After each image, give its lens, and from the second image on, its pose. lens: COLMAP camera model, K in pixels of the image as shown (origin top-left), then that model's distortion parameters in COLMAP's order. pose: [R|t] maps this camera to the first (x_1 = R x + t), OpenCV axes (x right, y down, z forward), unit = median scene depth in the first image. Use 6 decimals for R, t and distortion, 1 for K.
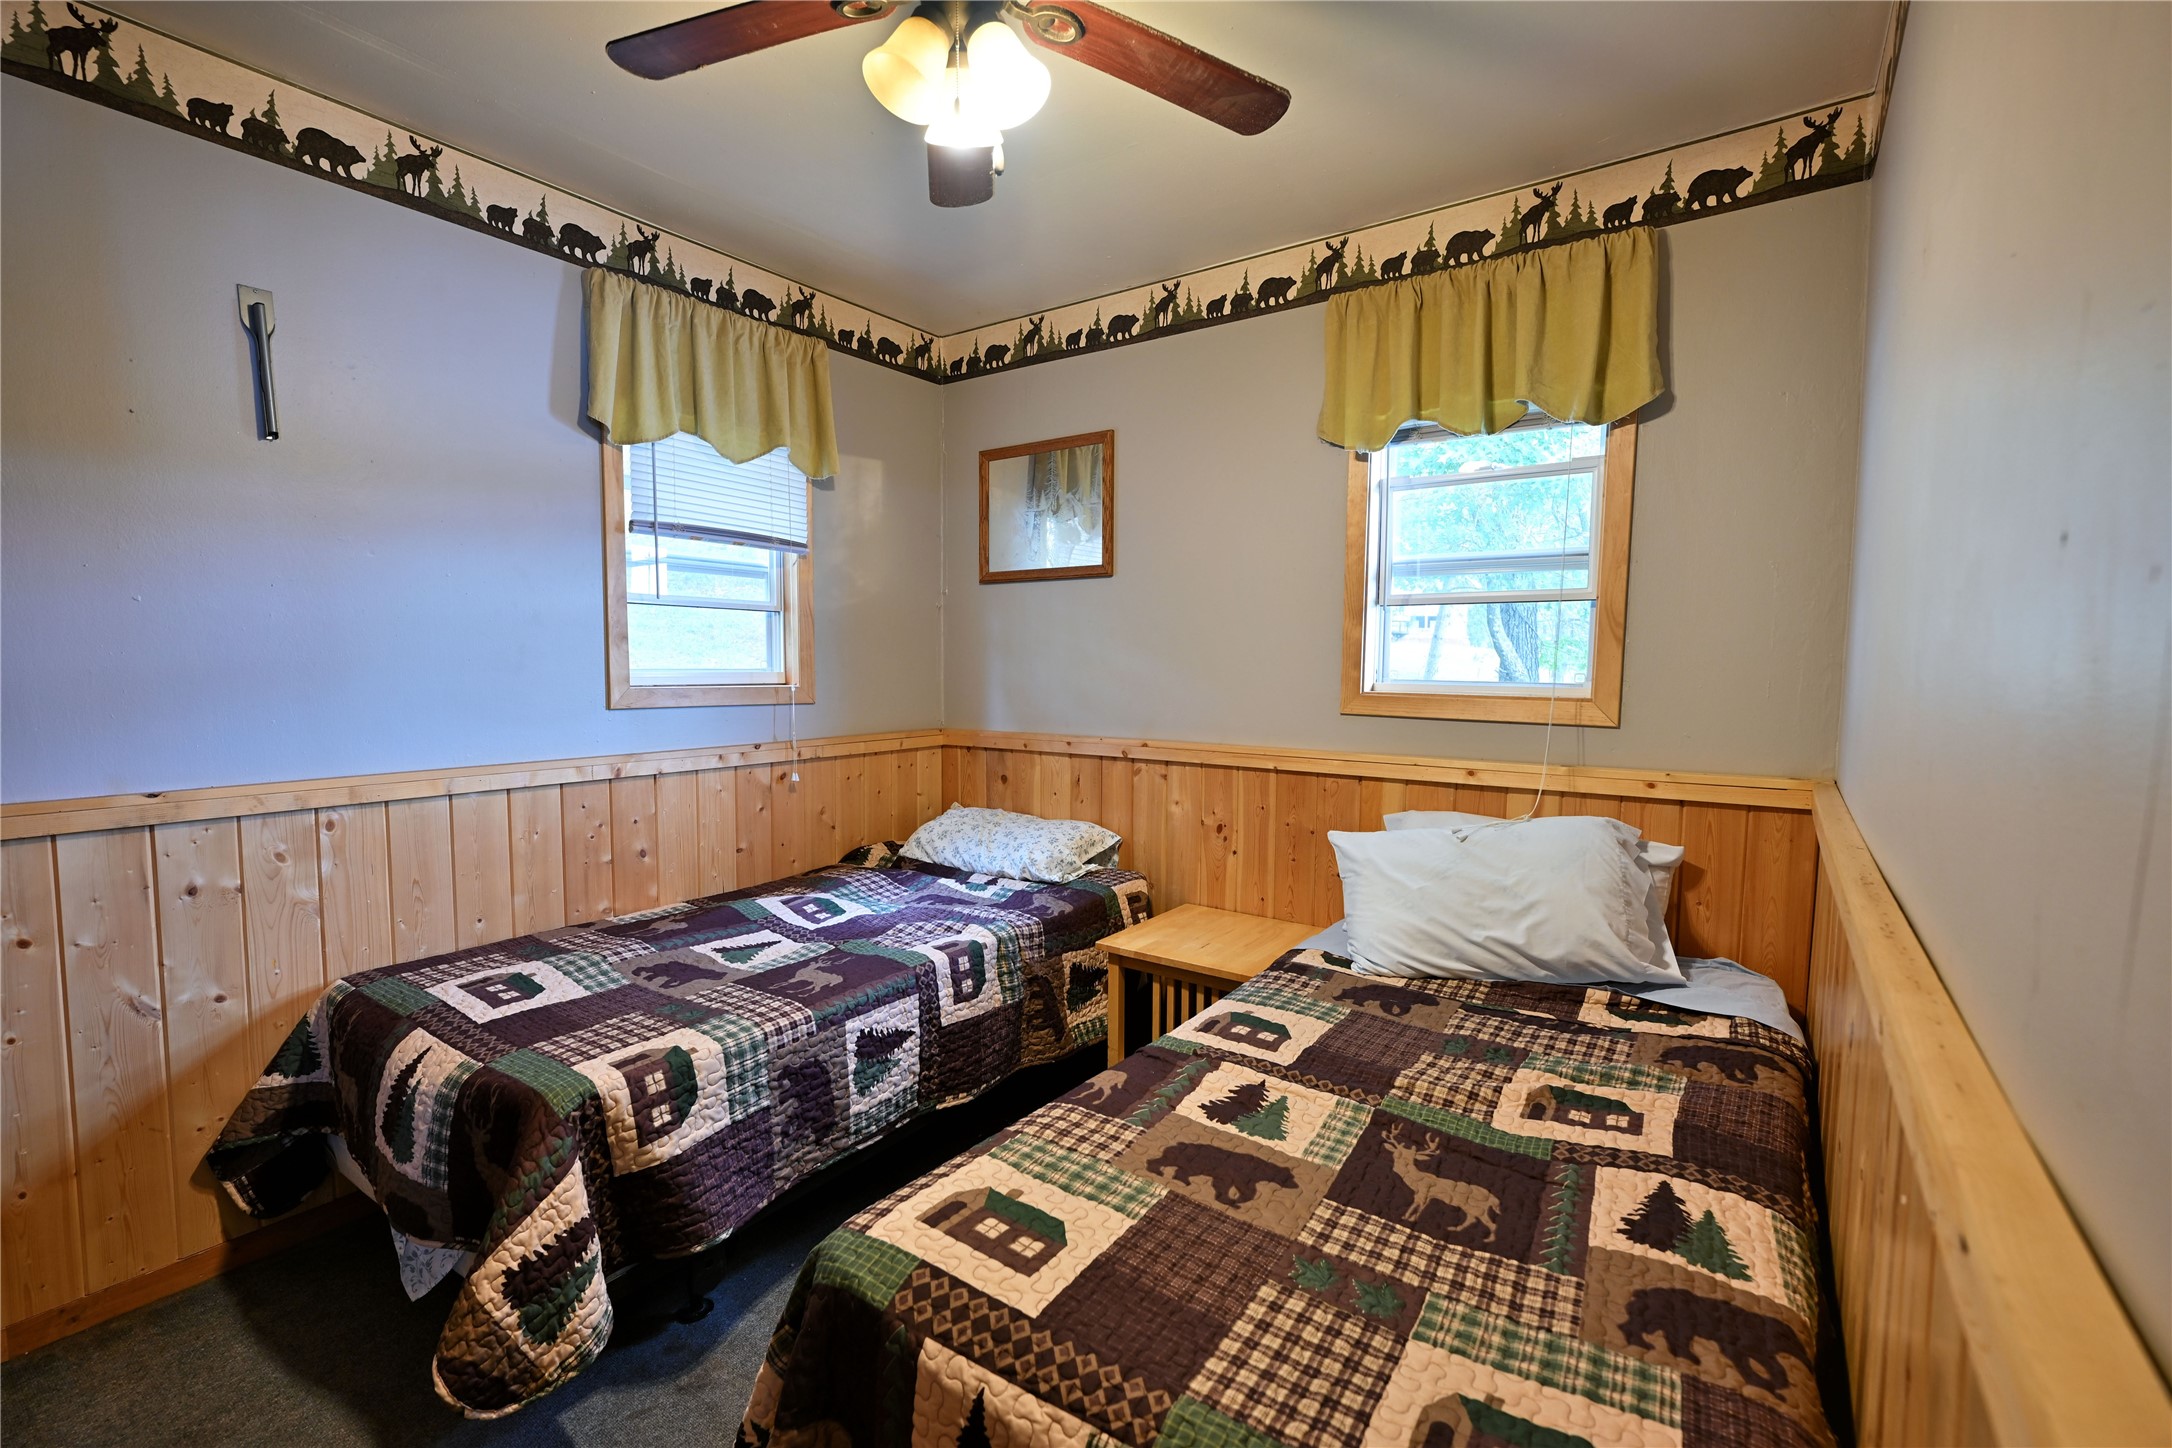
lens RADIAL K [[942.9, 0, 1076.9], [0, 942.9, 730.8], [0, 0, 1]] dist [-0.001088, 0.000141]
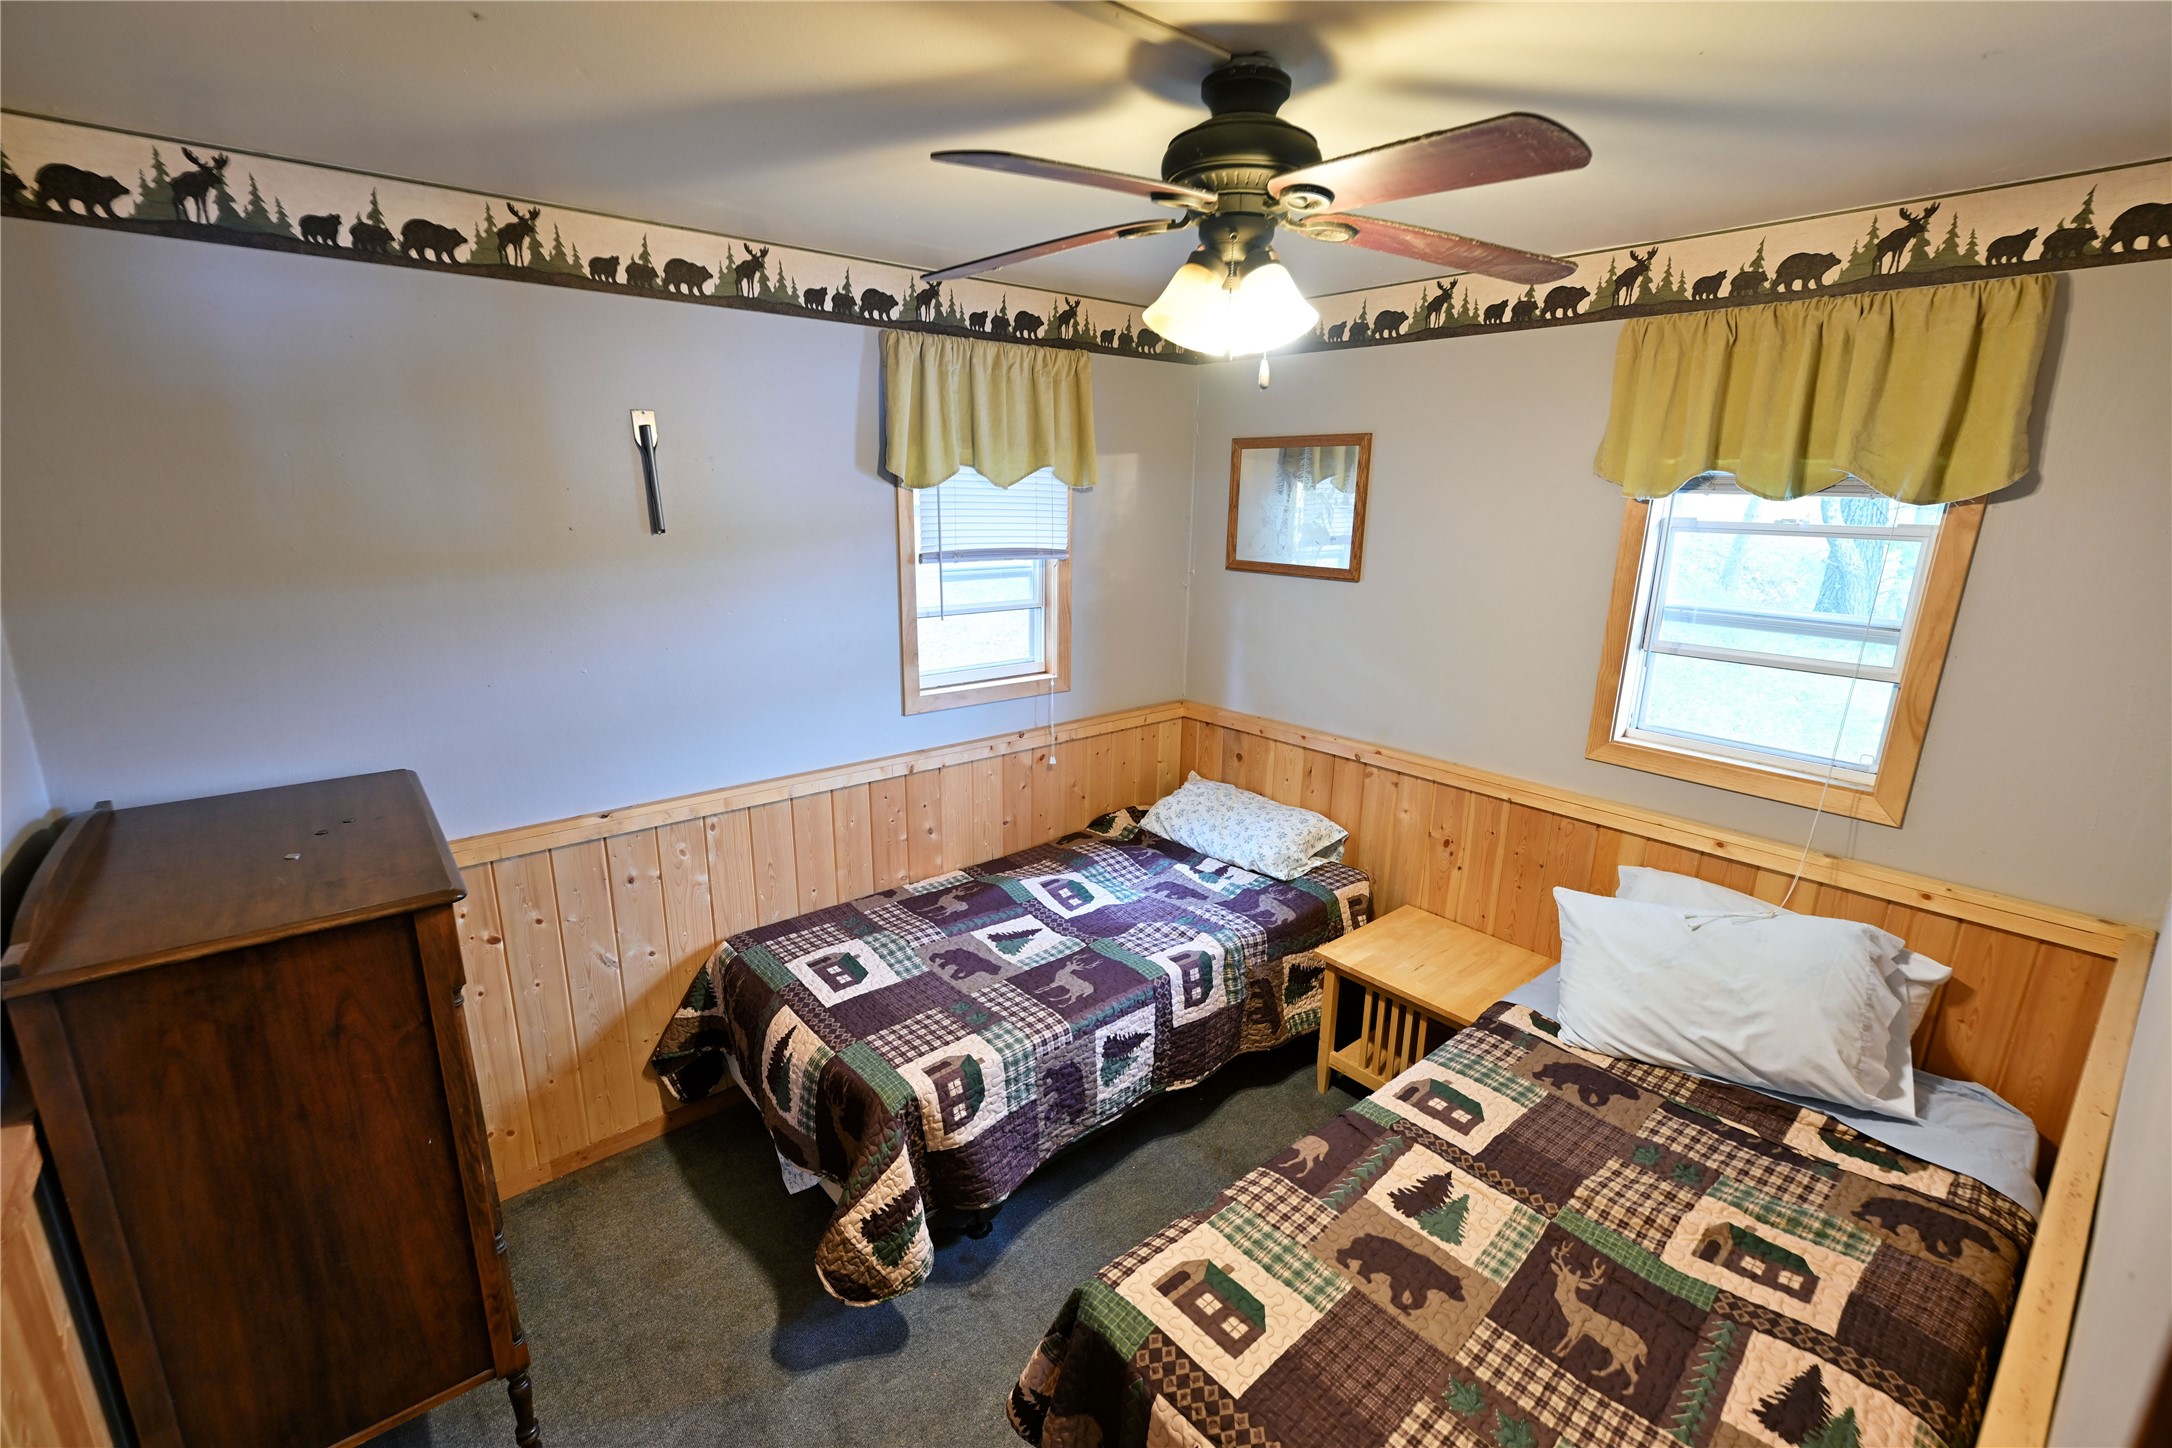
lens RADIAL K [[942.9, 0, 1076.9], [0, 942.9, 730.8], [0, 0, 1]] dist [-0.001088, 0.000141]
pose [[0.968793, 0.067895, -0.238391, -0.005152], [-0.024104, 0.983001, 0.182009, -0.286755], [0.246696, -0.170583, 0.953961, -0.096967]]
